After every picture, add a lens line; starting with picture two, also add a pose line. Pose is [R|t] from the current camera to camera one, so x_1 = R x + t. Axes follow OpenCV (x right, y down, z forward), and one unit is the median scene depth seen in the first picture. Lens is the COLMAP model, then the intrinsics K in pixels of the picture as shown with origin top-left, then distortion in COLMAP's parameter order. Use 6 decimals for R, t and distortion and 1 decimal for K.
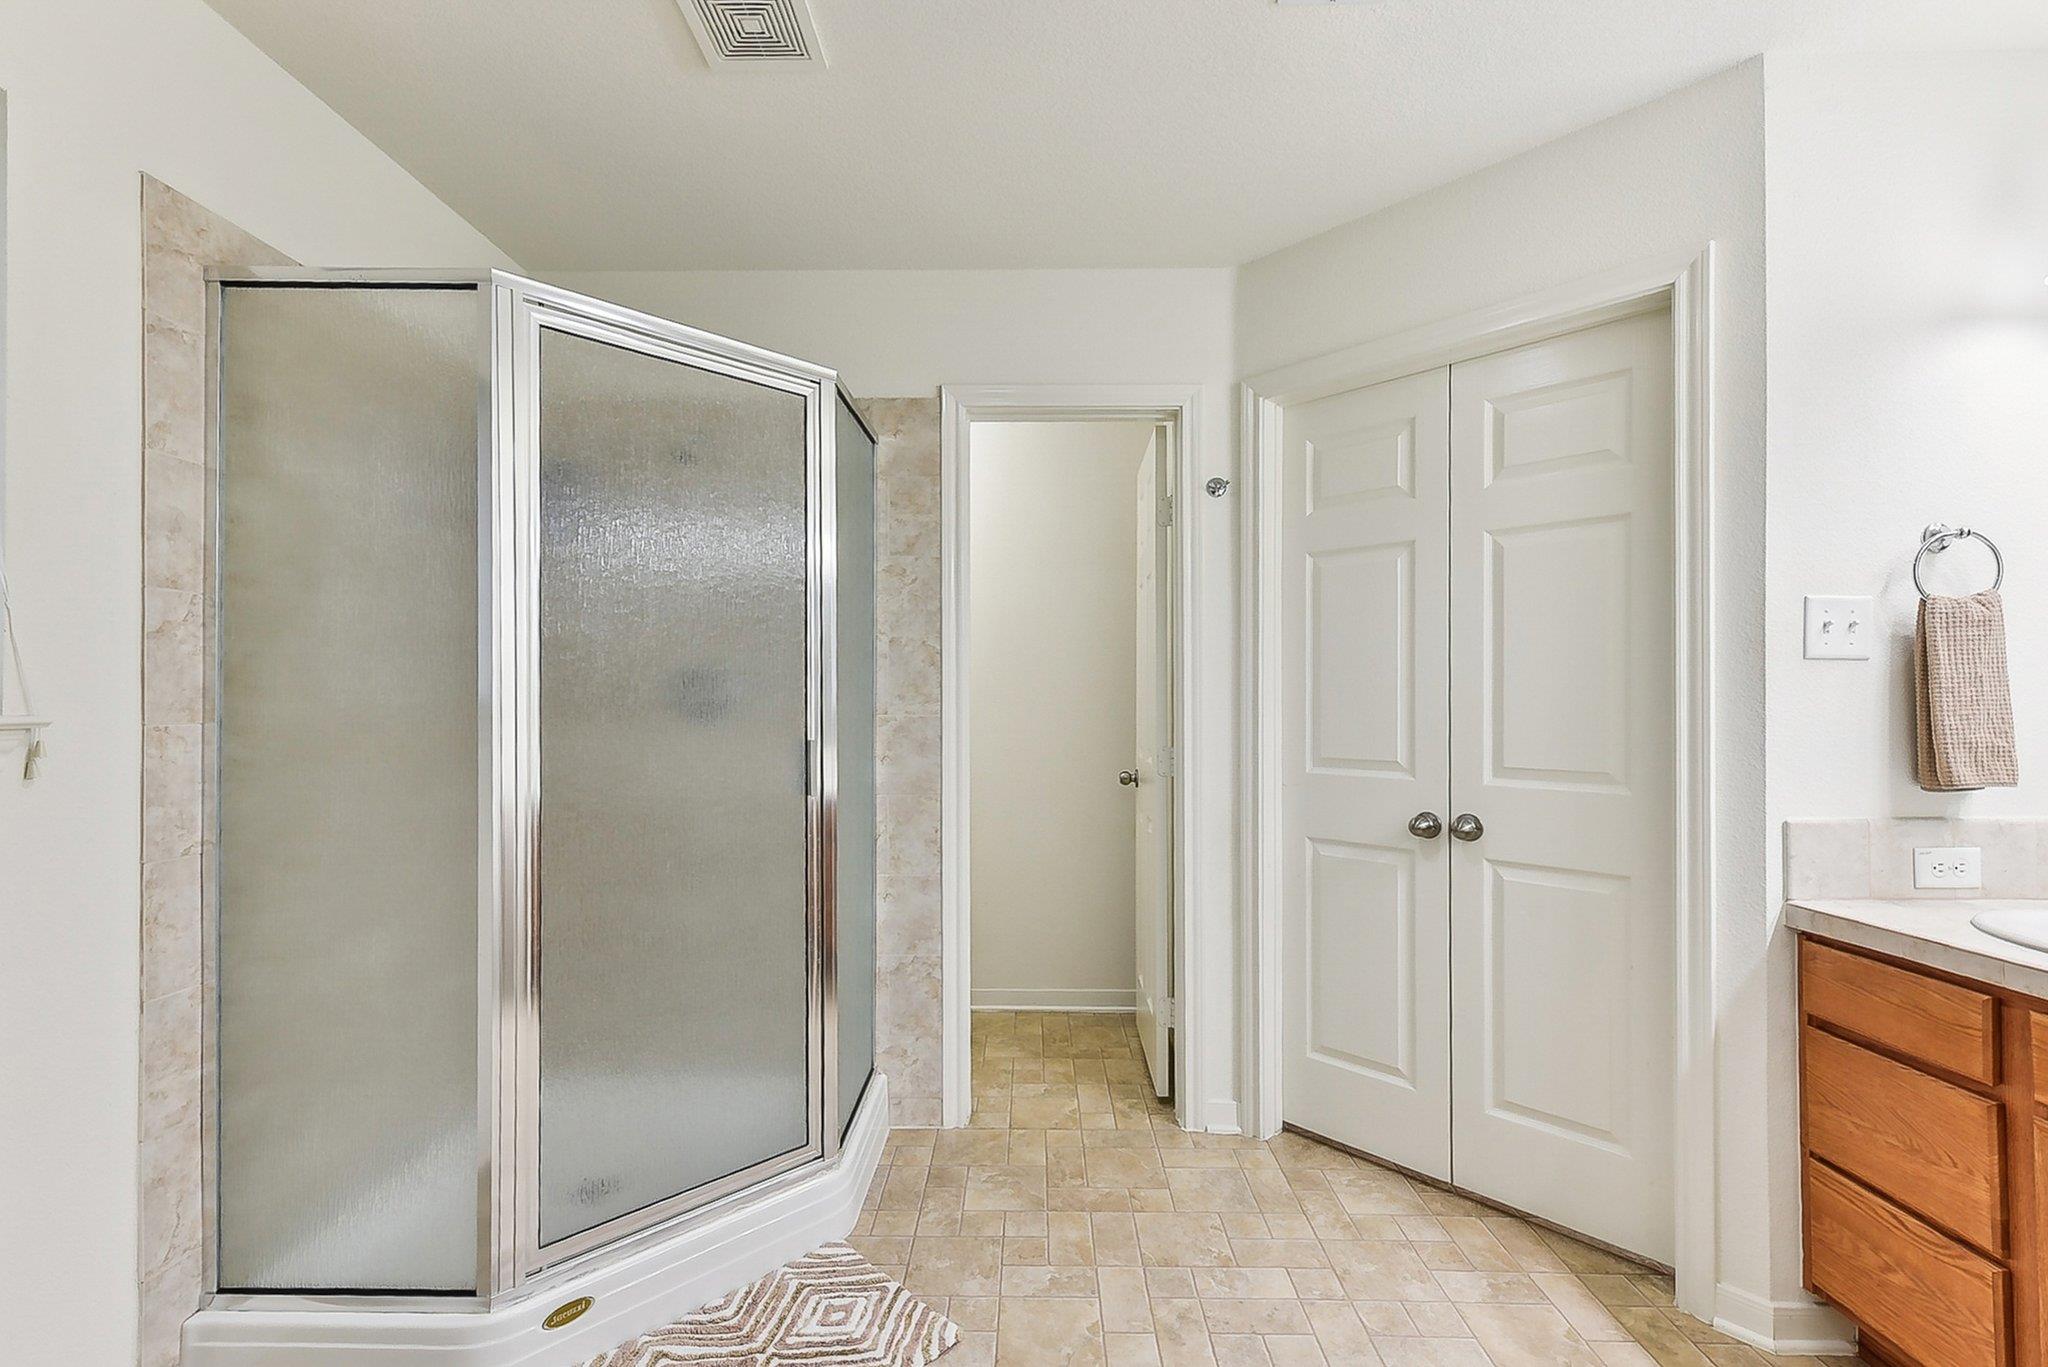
lens RADIAL K [[818.3, 0, 1030.1], [0, 818.3, 688.3], [0, 0, 1]] dist [0.020286, 0.000345]
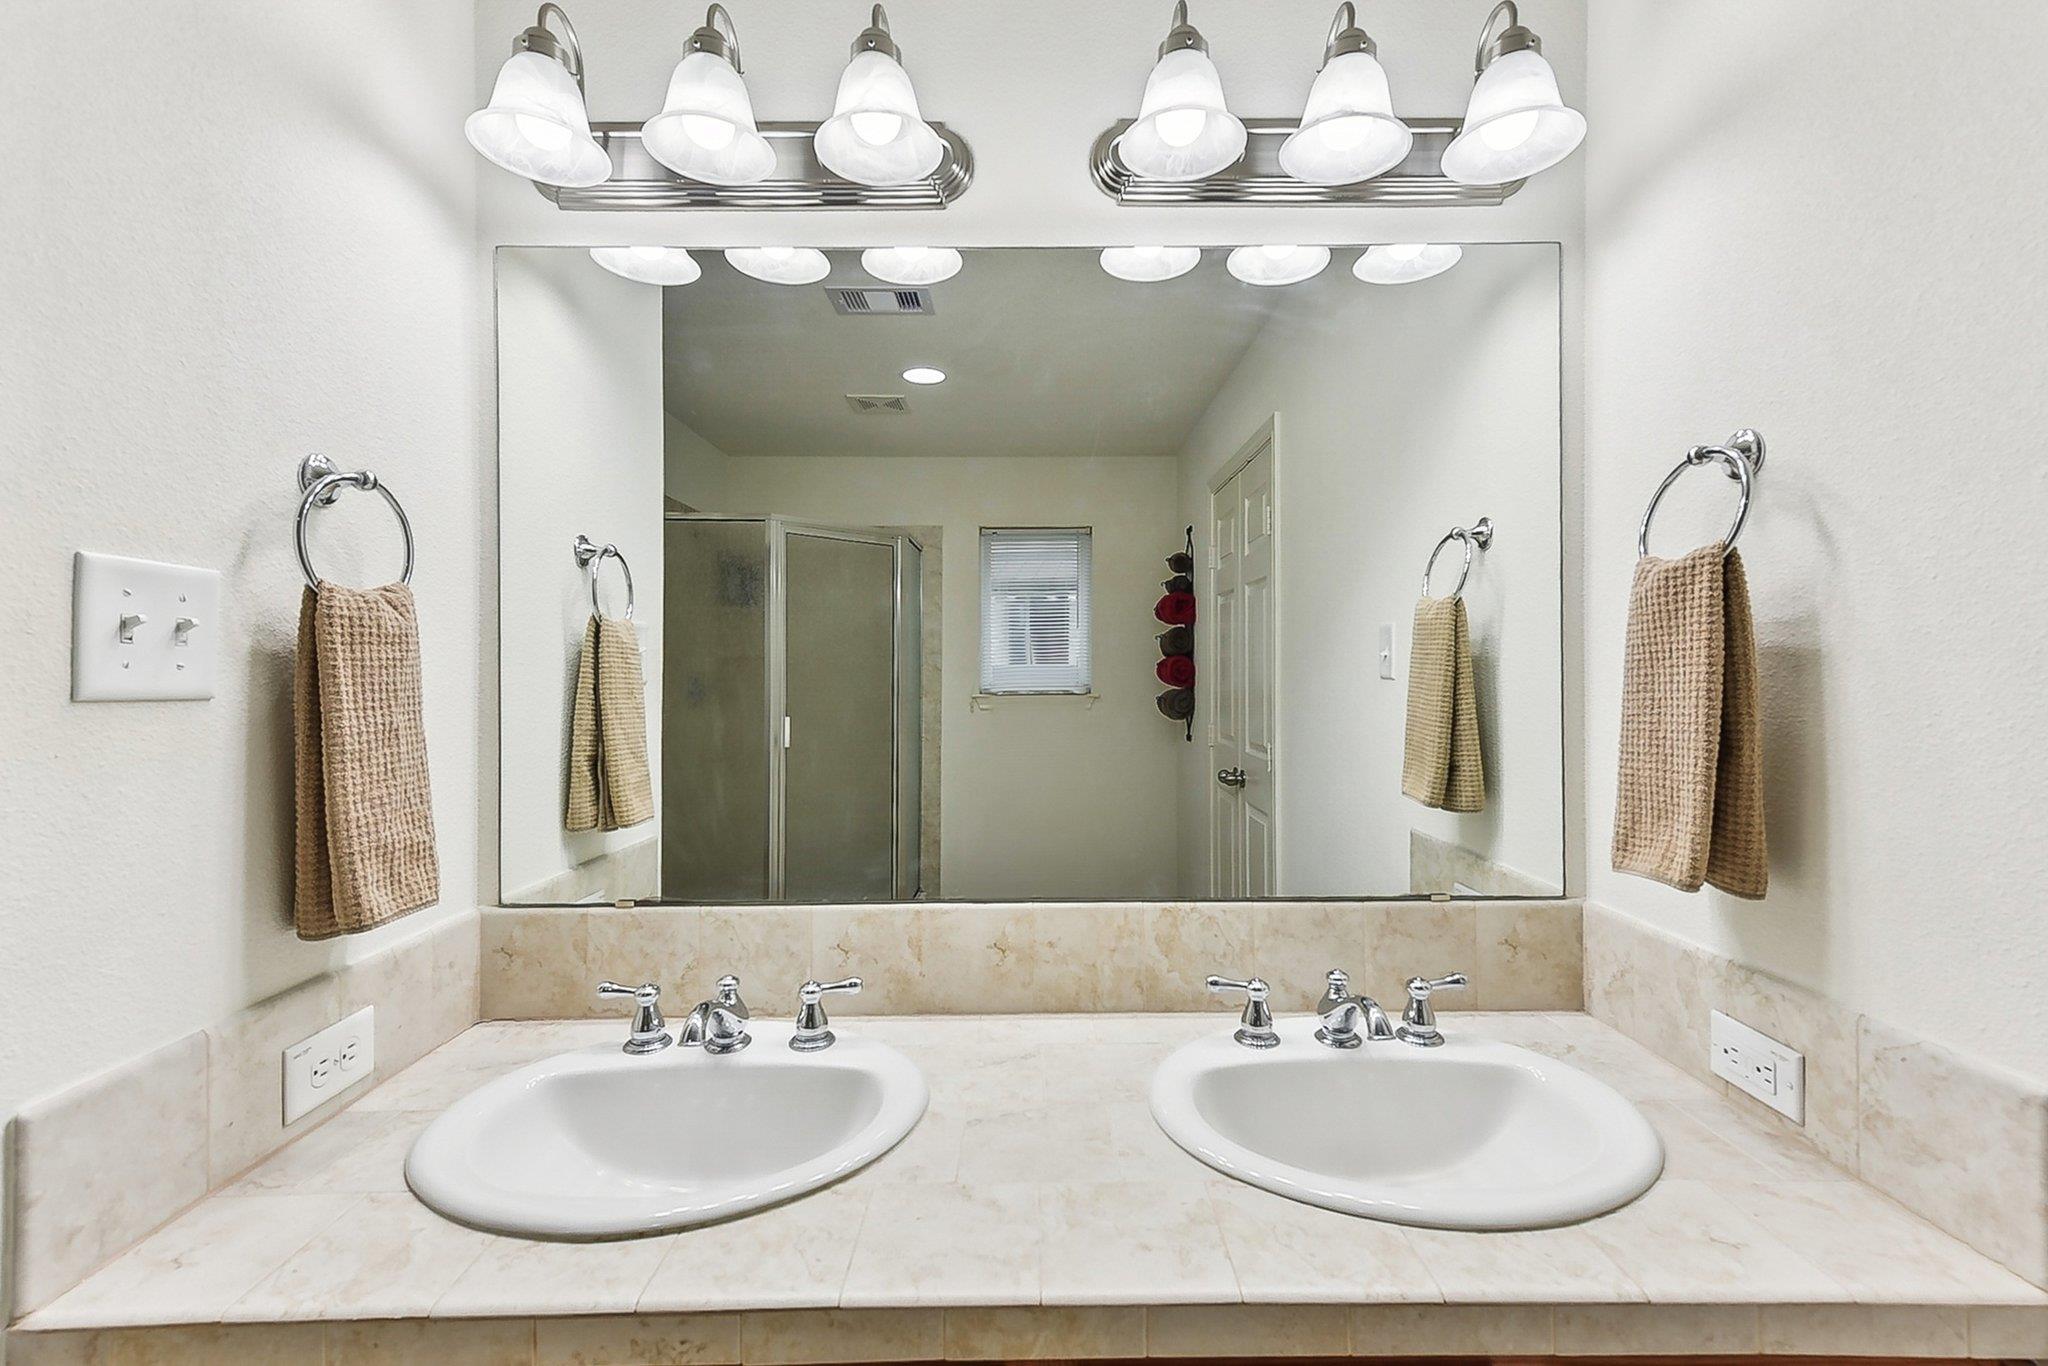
lens RADIAL K [[876.2, 0, 1110.1], [0, 876.2, 673.0], [0, 0, 1]] dist [0.011096, 0.000735]
pose [[-0.097458, 0.005082, 0.995227, 0.444186], [-0.000260, 0.999987, -0.005132, -0.048489], [-0.995240, -0.000759, -0.097455, 0.537214]]
